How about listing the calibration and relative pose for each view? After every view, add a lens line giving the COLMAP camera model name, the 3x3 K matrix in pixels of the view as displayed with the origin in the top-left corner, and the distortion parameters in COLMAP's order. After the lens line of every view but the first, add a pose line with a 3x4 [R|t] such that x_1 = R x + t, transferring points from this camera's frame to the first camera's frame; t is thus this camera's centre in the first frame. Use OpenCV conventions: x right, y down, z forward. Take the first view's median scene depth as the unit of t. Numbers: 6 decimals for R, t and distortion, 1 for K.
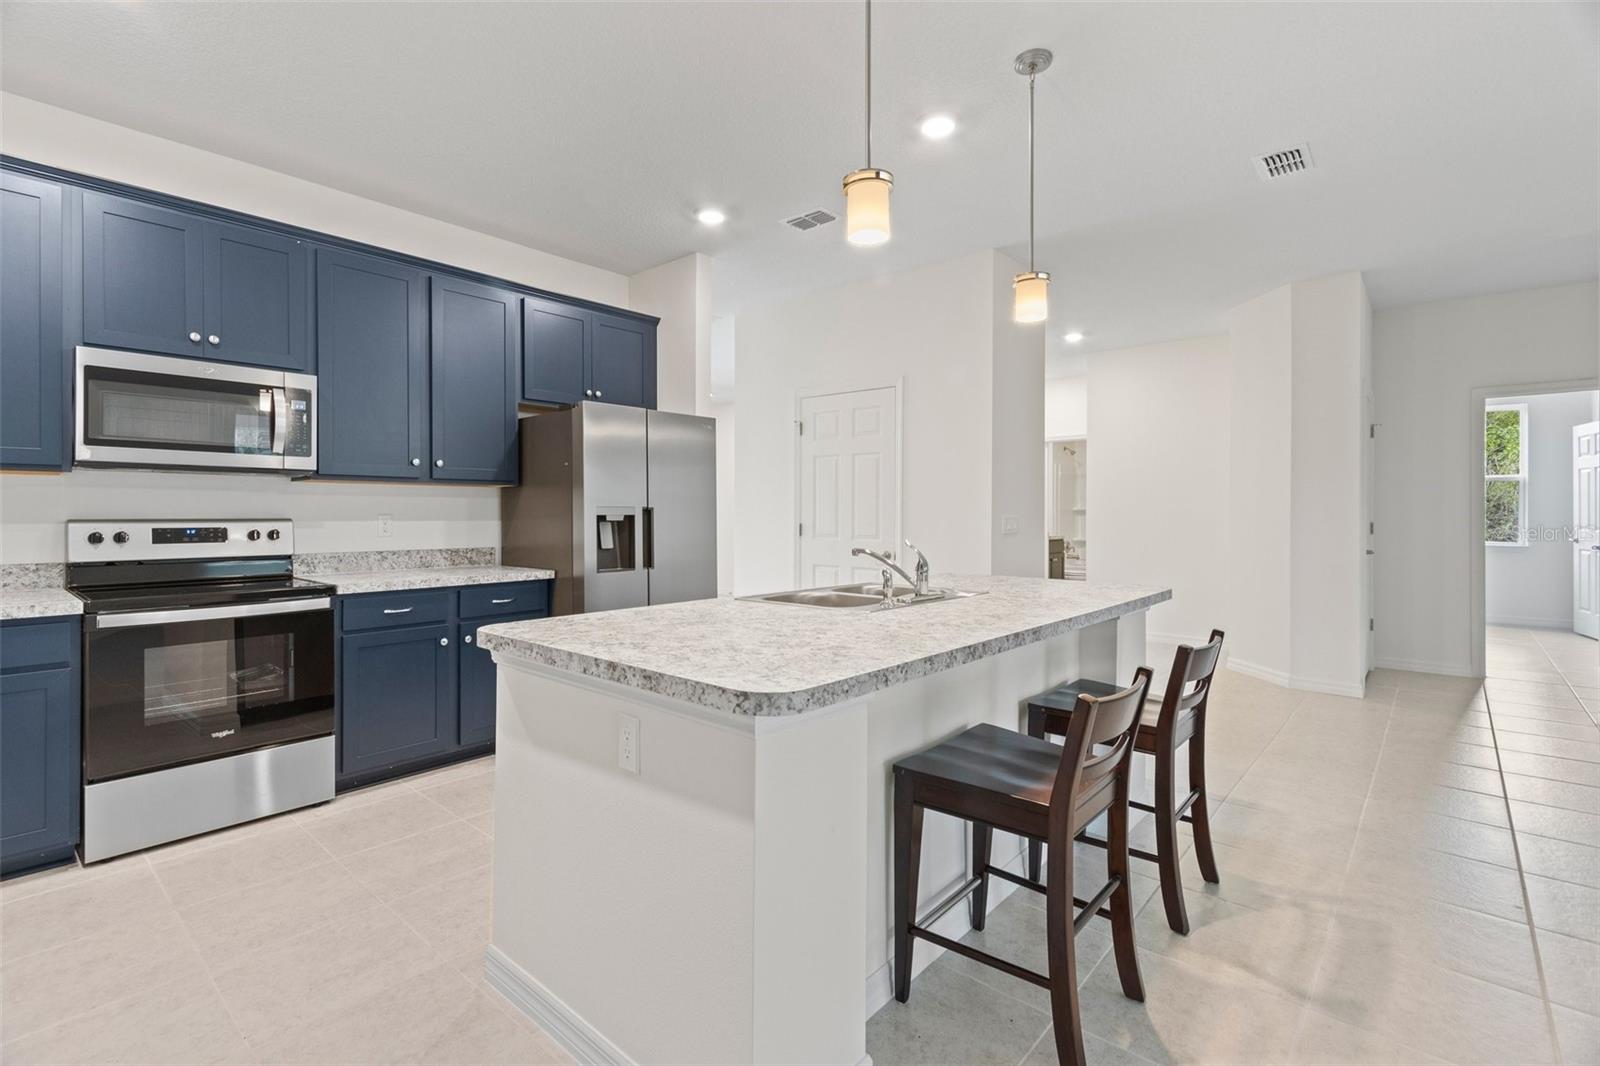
lens RADIAL K [[736.7, 0, 788.7], [0, 736.7, 516.7], [0, 0, 1]] dist [0.008948, -0.000547]
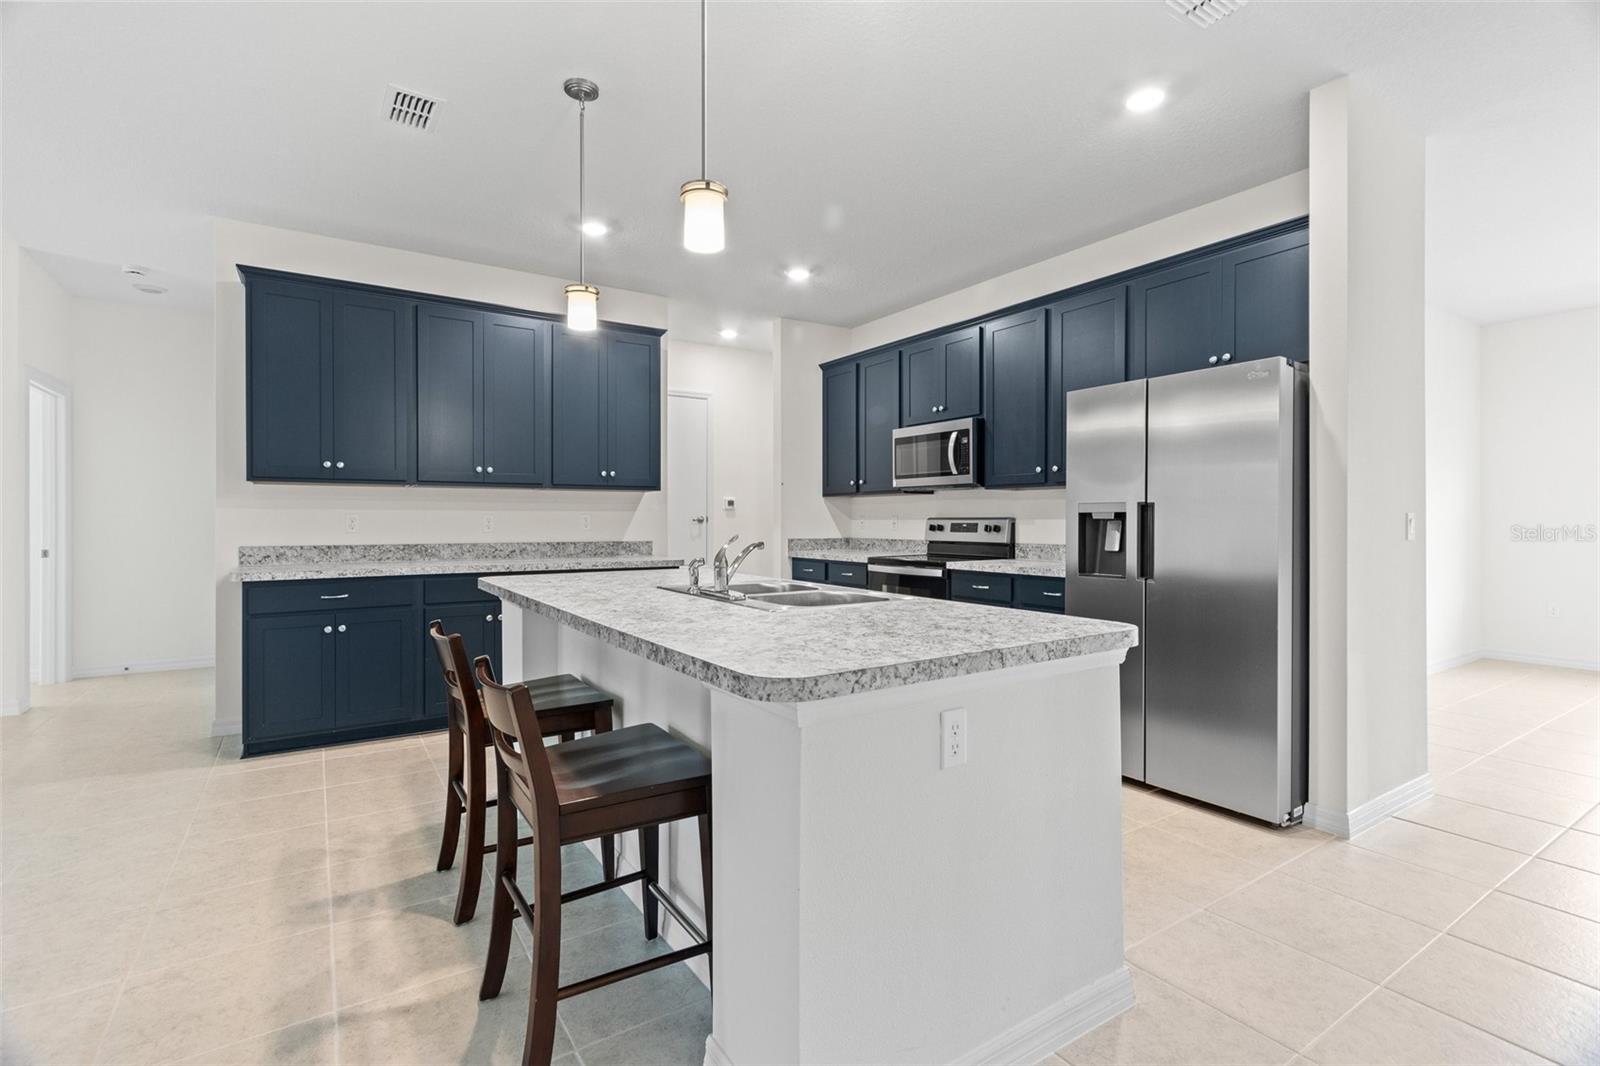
lens RADIAL K [[736.7, 0, 788.7], [0, 736.7, 516.7], [0, 0, 1]] dist [0.008948, -0.000547]
pose [[-0.265503, -0.005822, -0.964092, 0.815078], [-0.004611, 0.999978, -0.004769, 0.010323], [0.964099, 0.003179, -0.265524, 1.008357]]
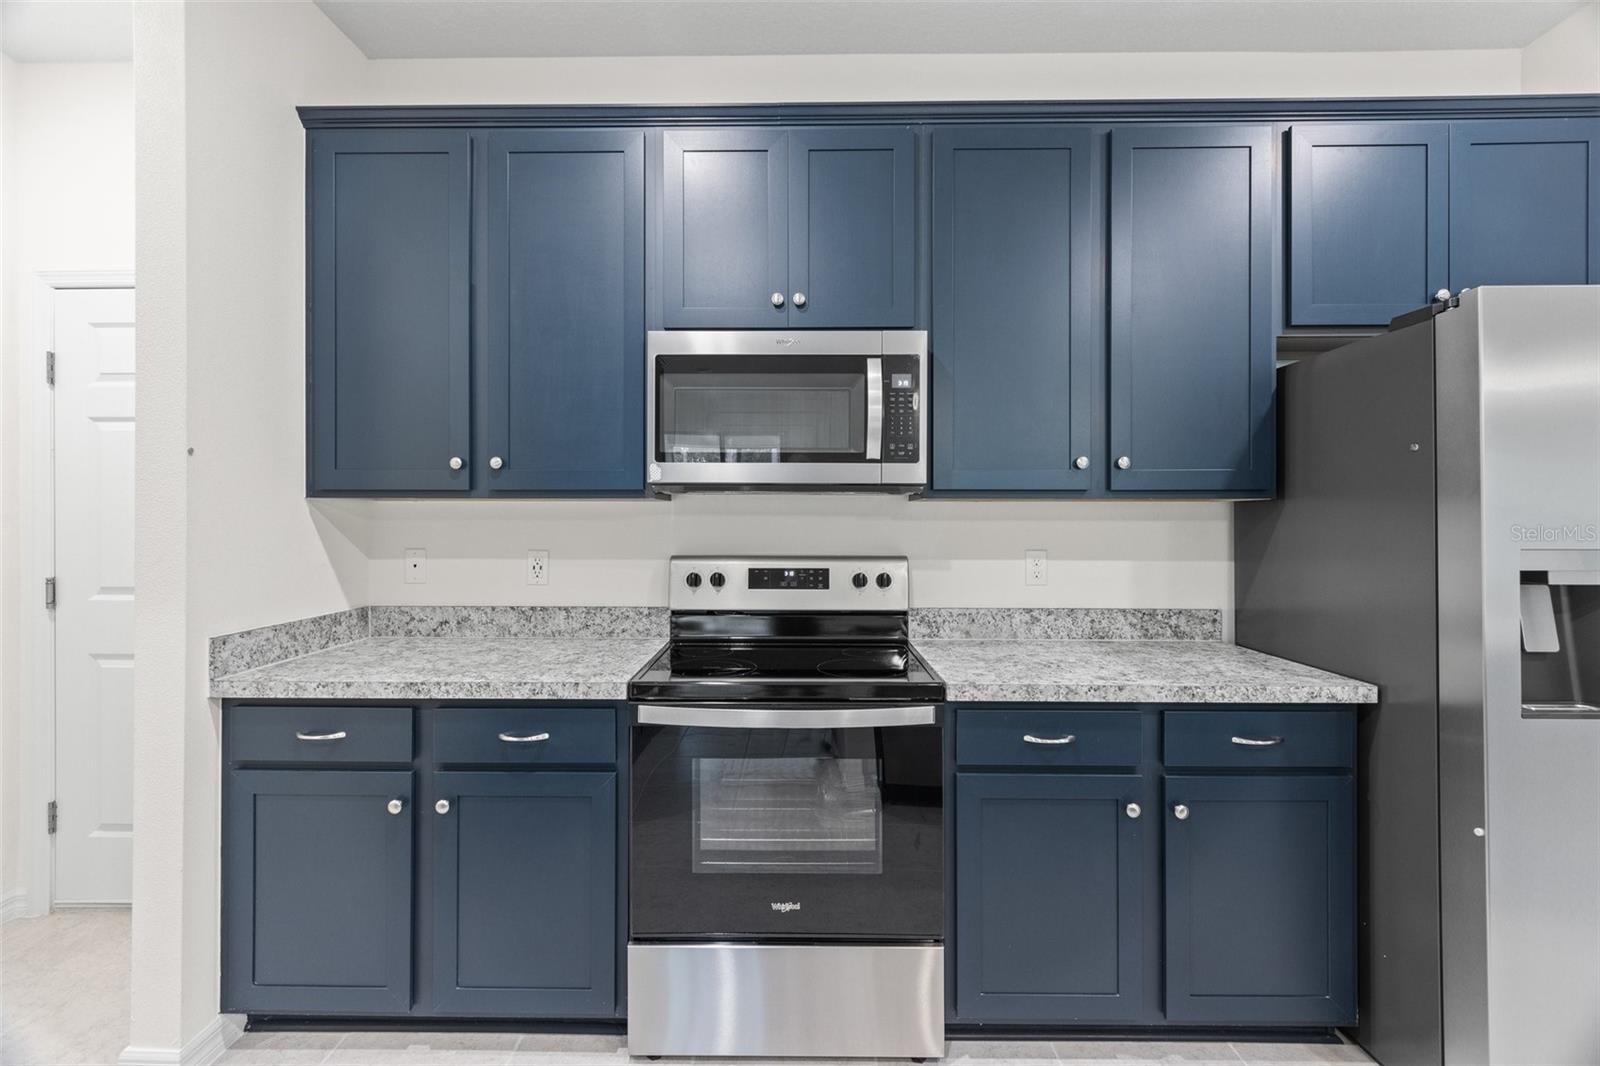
lens RADIAL K [[736.7, 0, 788.7], [0, 736.7, 516.7], [0, 0, 1]] dist [0.008948, -0.000547]
pose [[0.650716, -0.000586, -0.759321, -0.240120], [-0.004812, 0.999976, -0.004895, -0.030905], [0.759306, 0.006839, 0.650698, 0.499095]]
